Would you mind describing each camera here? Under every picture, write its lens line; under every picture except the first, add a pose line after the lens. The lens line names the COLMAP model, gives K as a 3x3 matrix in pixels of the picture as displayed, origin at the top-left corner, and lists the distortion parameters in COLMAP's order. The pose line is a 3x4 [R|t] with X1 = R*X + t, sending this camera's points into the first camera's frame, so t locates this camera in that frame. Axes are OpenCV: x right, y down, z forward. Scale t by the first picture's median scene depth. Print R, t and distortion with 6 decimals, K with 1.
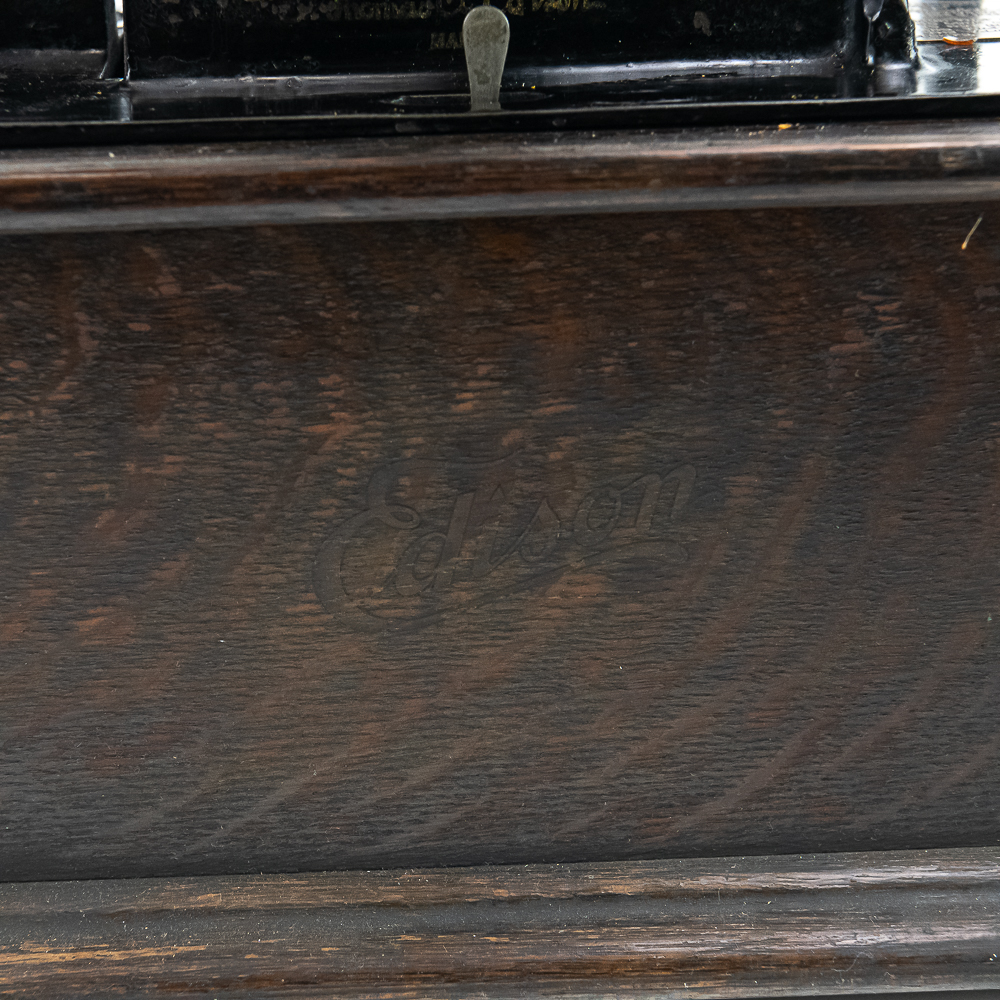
lens RADIAL K [[2902.2, 0, 498.4], [0, 2902.2, 520.1], [0, 0, 1]] dist [0.047298, -0.284337]
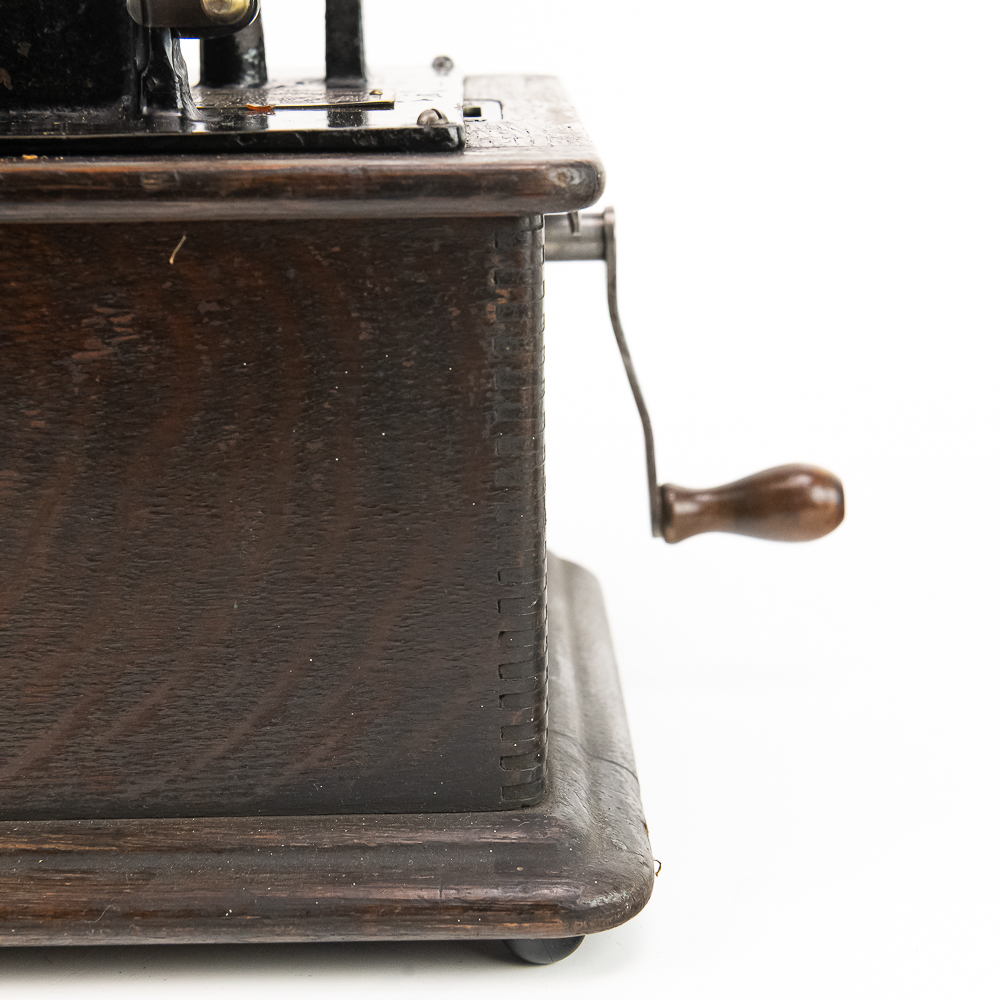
lens RADIAL K [[2388.7, 0, 500.0], [0, 2388.7, 500.0], [0, 0, 1]] dist [-0.026431, 0.262939]
pose [[0.999743, 0.018427, -0.013214, 0.287894], [-0.019378, 0.996931, -0.075856, 0.062181], [0.011776, 0.076092, 0.997031, 0.086371]]
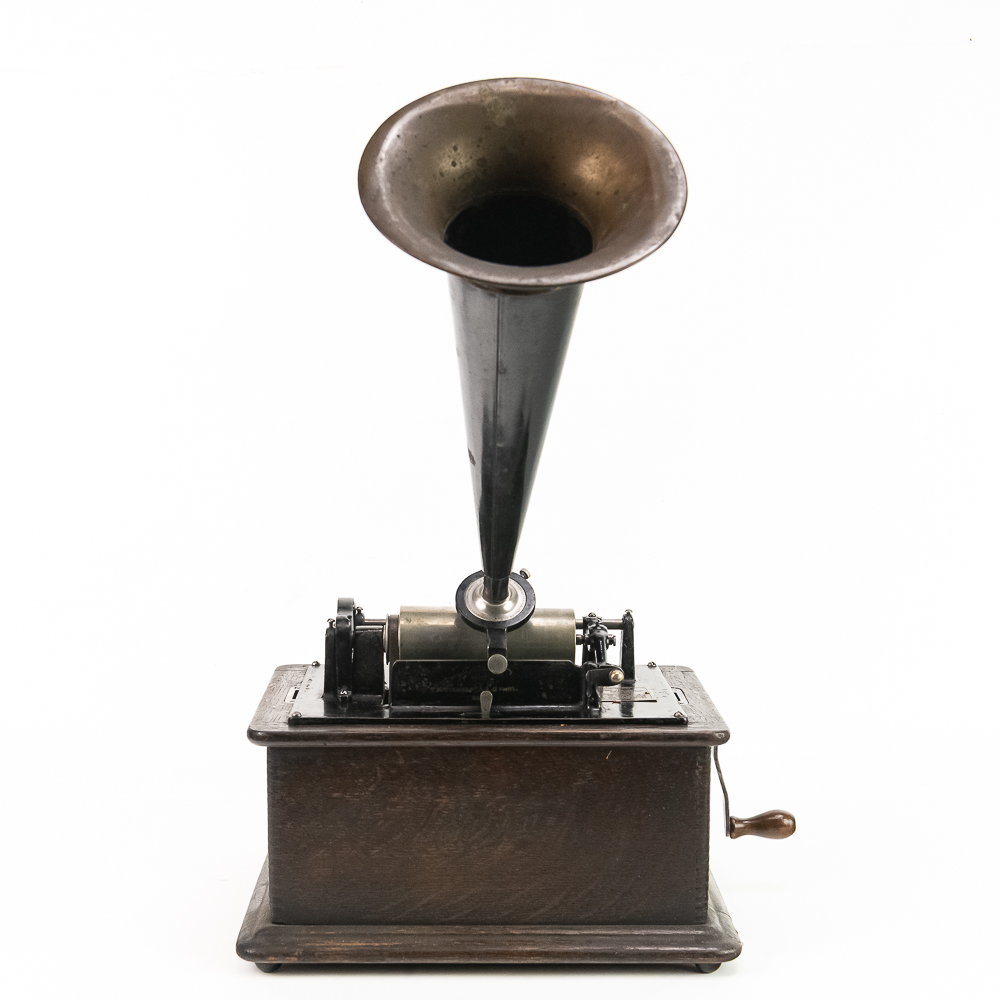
lens RADIAL K [[1776.6, 0, 500.0], [0, 1776.6, 500.0], [0, 0, 1]] dist [-0.022922, 0.066755]
pose [[0.999369, 0.031775, -0.015895, 0.042368], [-0.034560, 0.973182, -0.227428, 0.110123], [0.008242, 0.227833, 0.973665, -1.331449]]
